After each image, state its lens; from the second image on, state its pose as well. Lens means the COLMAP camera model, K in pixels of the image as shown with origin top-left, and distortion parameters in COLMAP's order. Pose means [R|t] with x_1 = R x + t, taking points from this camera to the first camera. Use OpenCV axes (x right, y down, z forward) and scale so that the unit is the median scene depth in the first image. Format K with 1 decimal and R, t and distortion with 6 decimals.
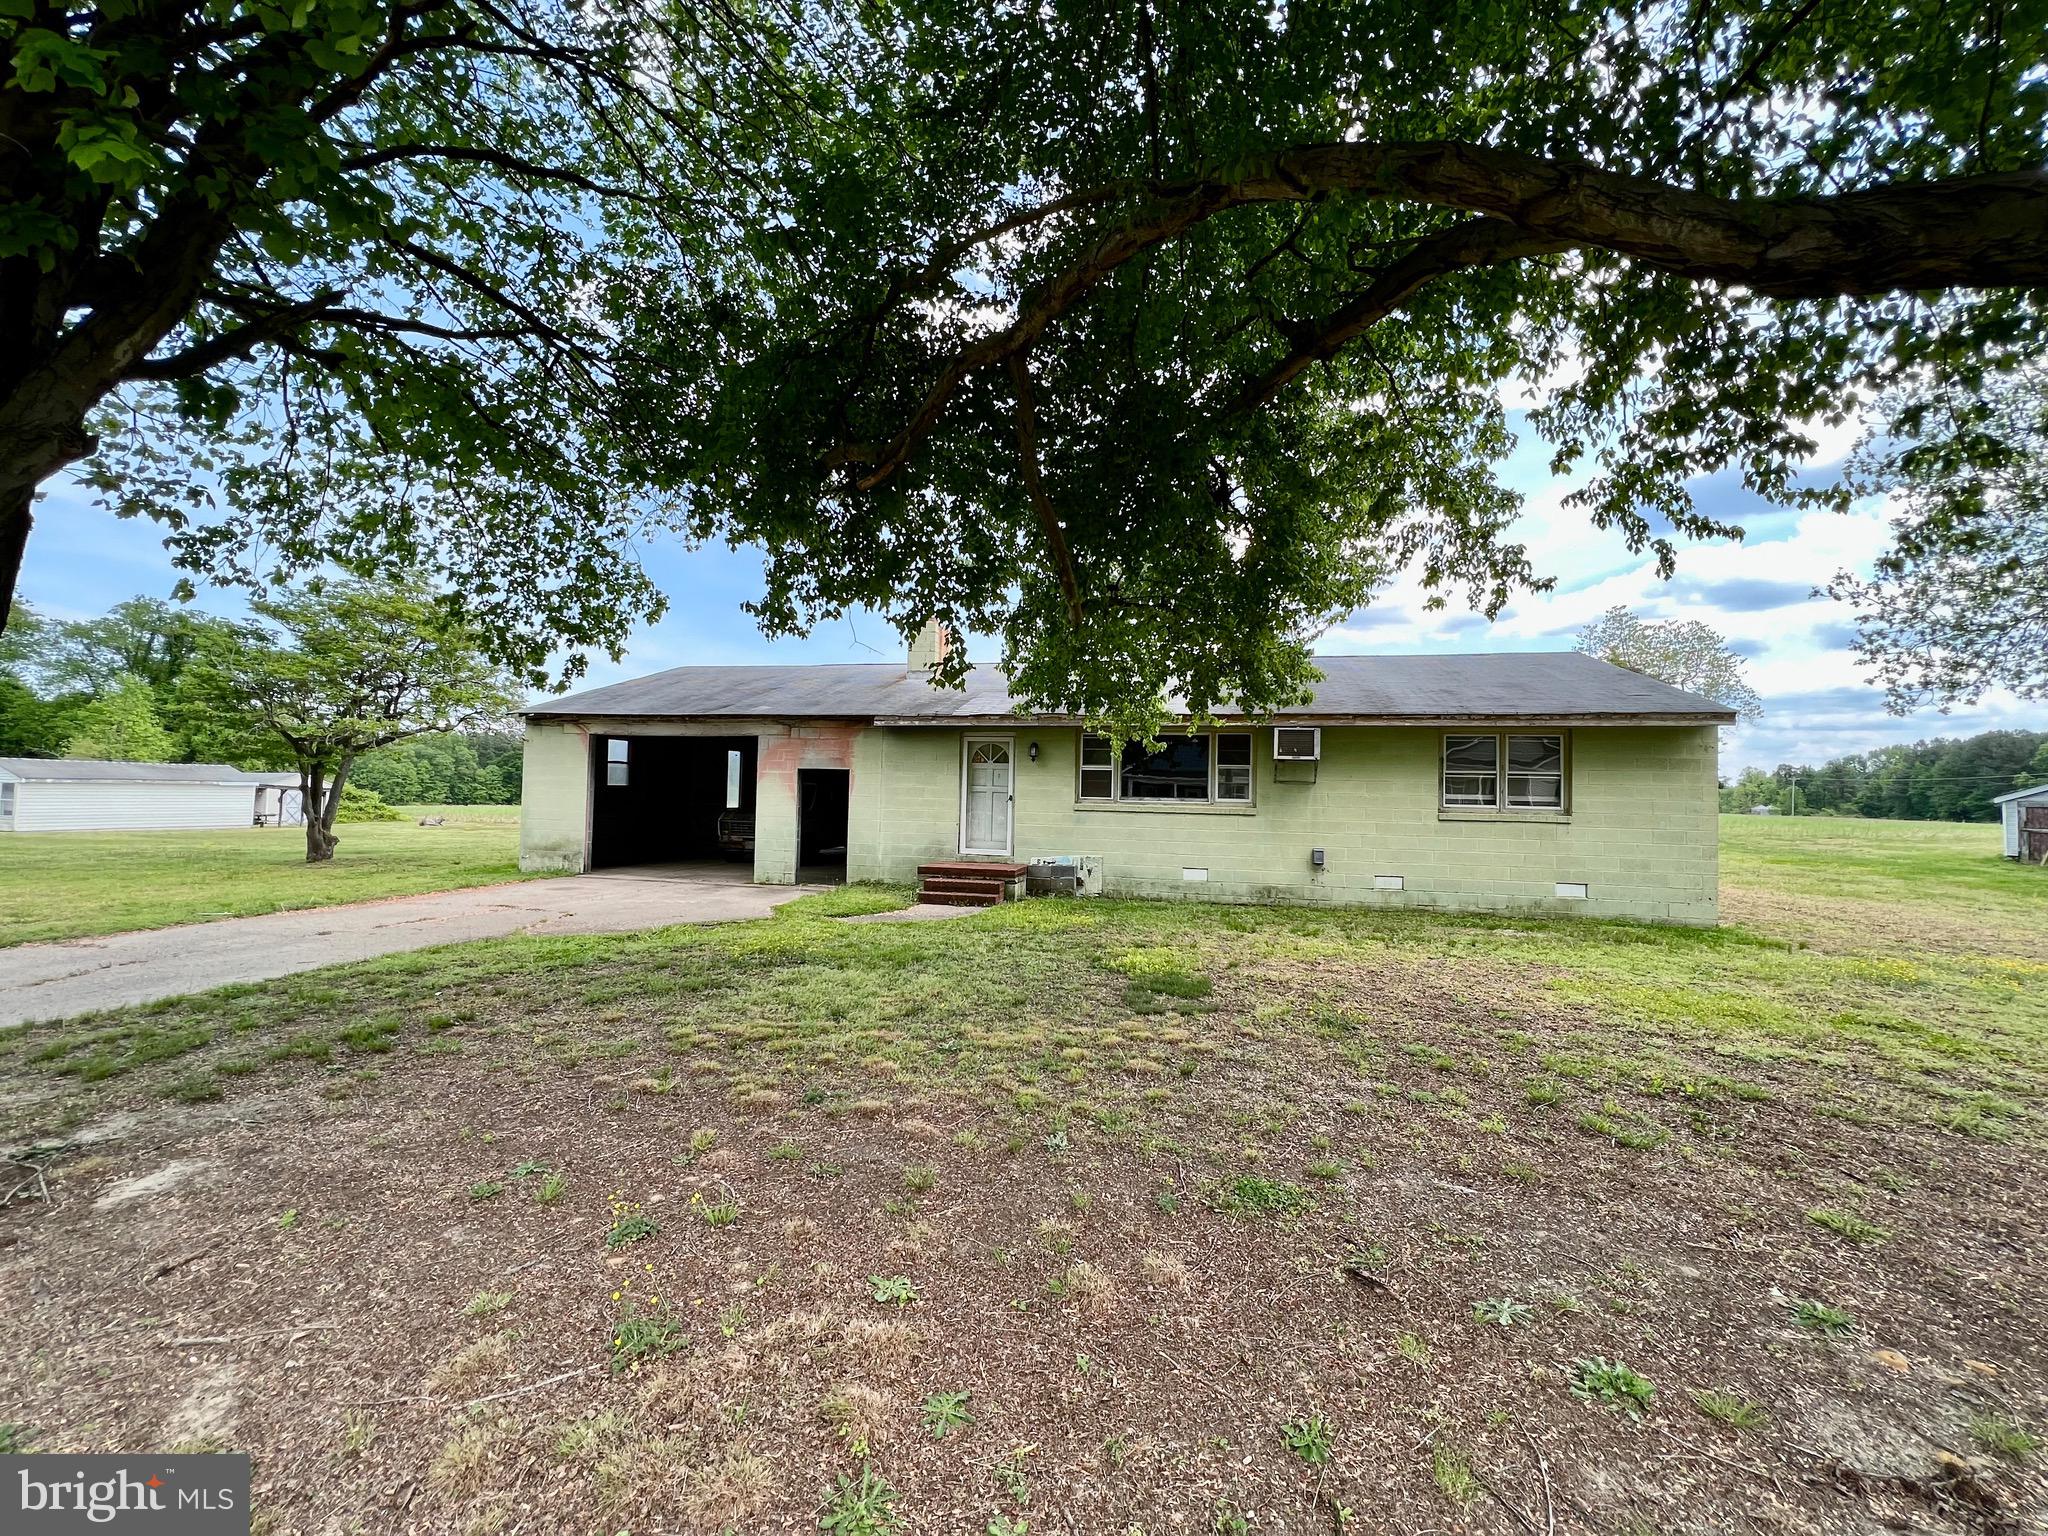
lens RADIAL K [[809.3, 0, 1045.7], [0, 809.3, 774.7], [0, 0, 1]] dist [-0.000211, 0.000503]
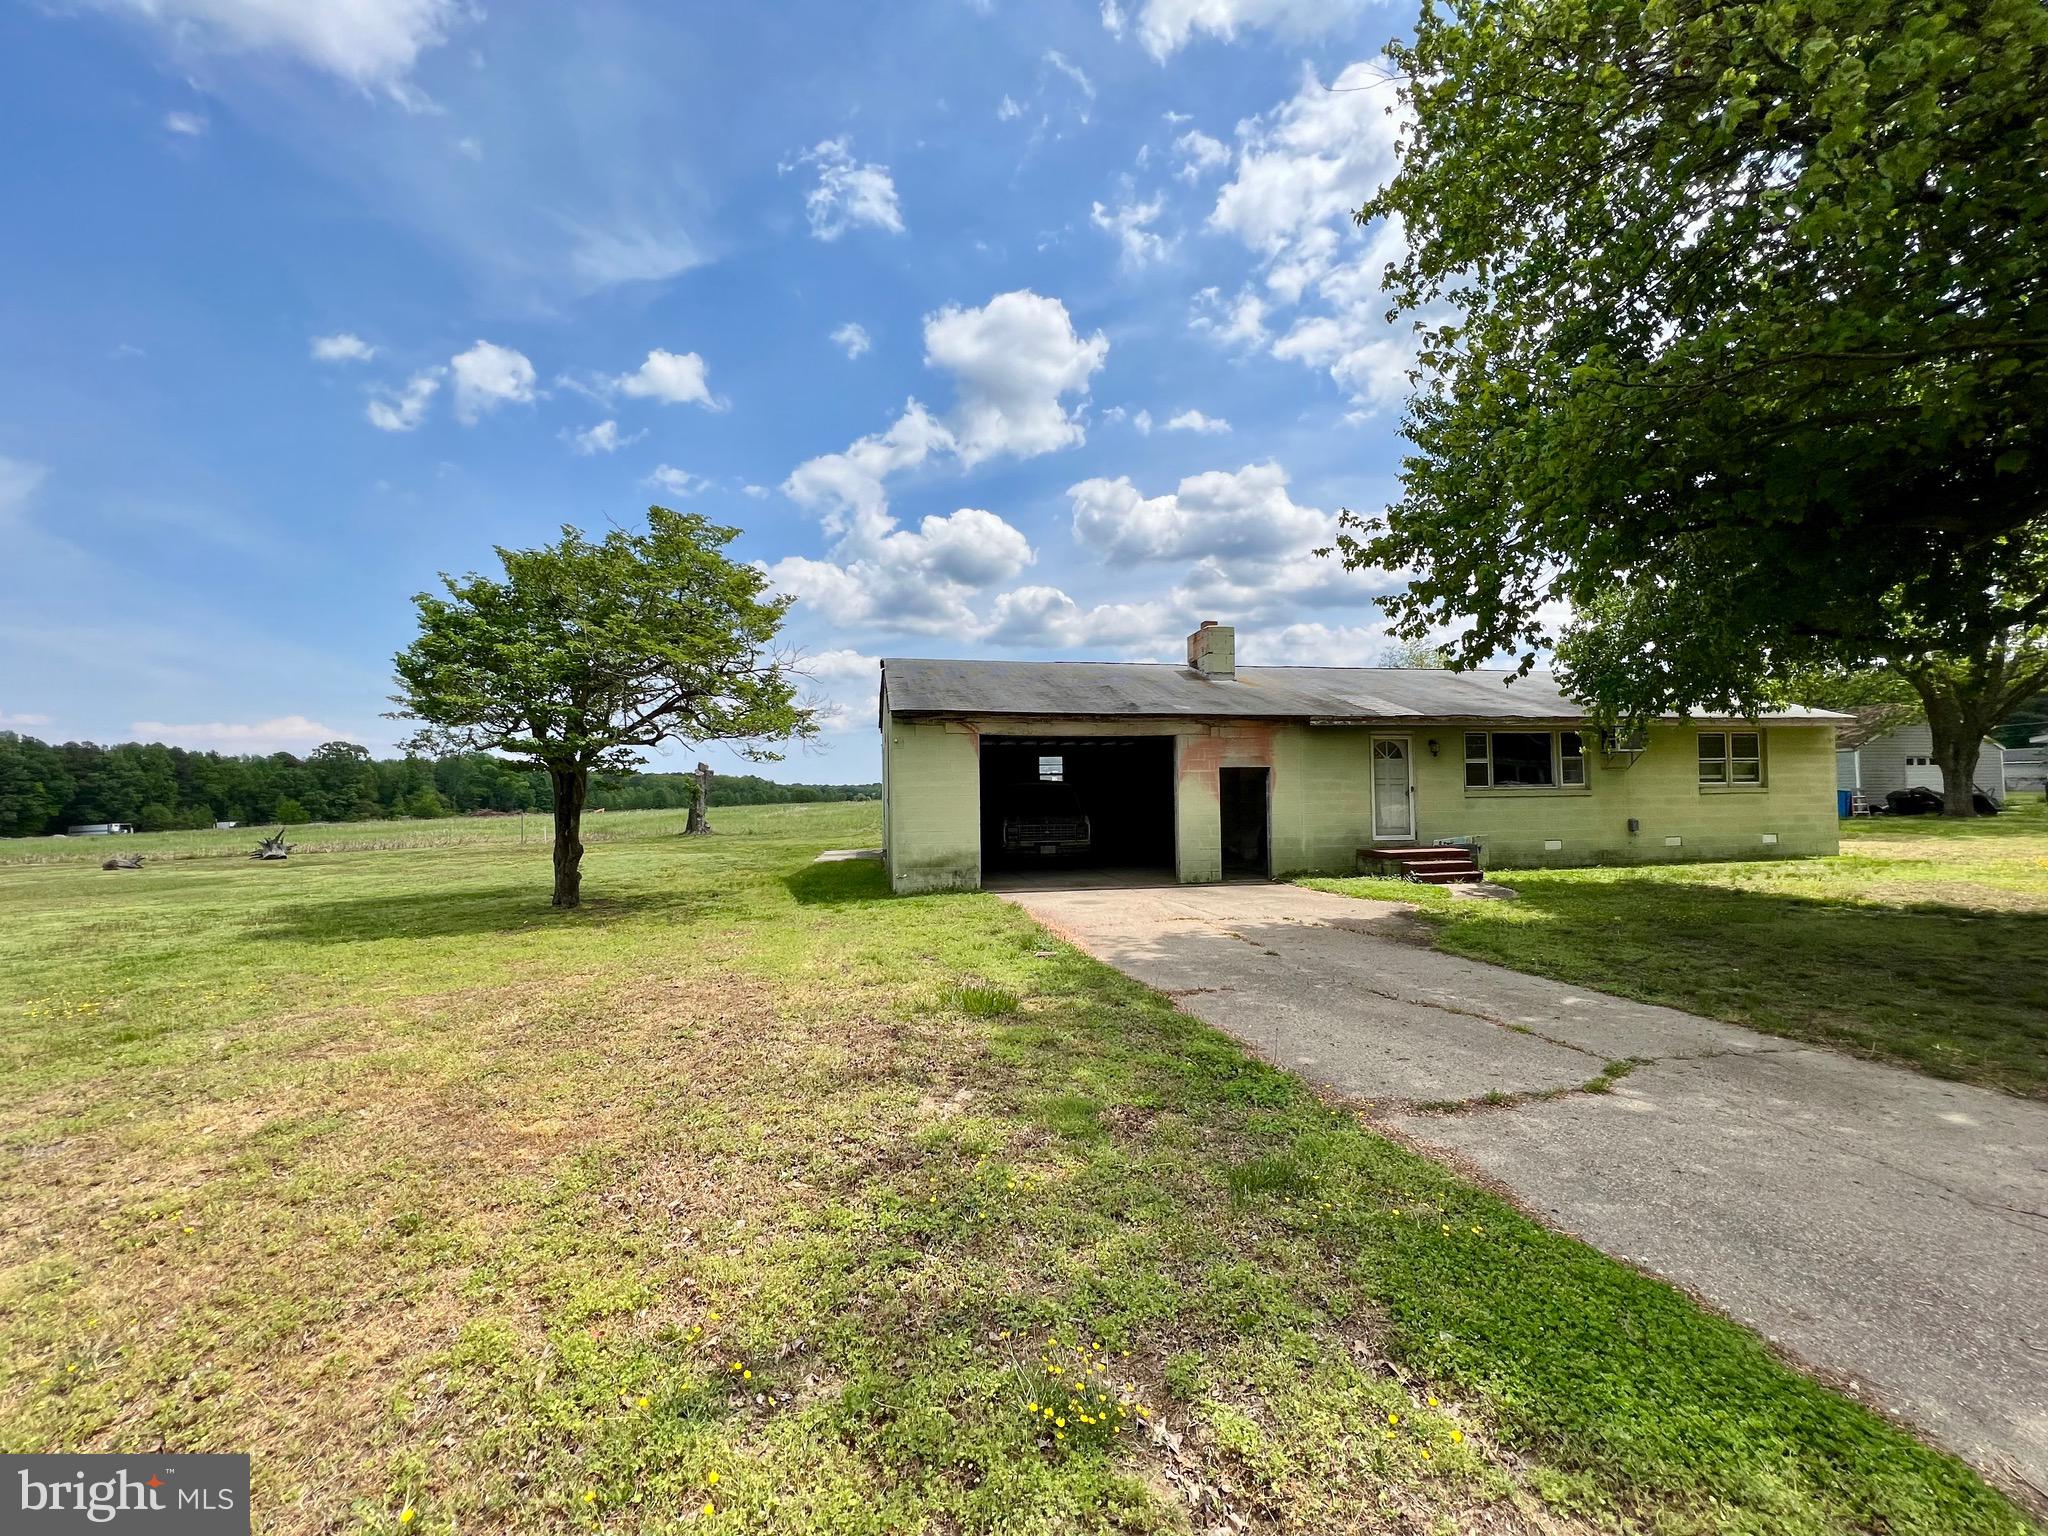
lens RADIAL K [[809.3, 0, 1045.7], [0, 809.3, 774.7], [0, 0, 1]] dist [-0.000211, 0.000503]
pose [[0.912207, -0.025300, 0.408948, -1.004800], [0.023255, 0.999680, 0.009974, -0.015028], [-0.409070, 0.000412, 0.912503, 0.172029]]
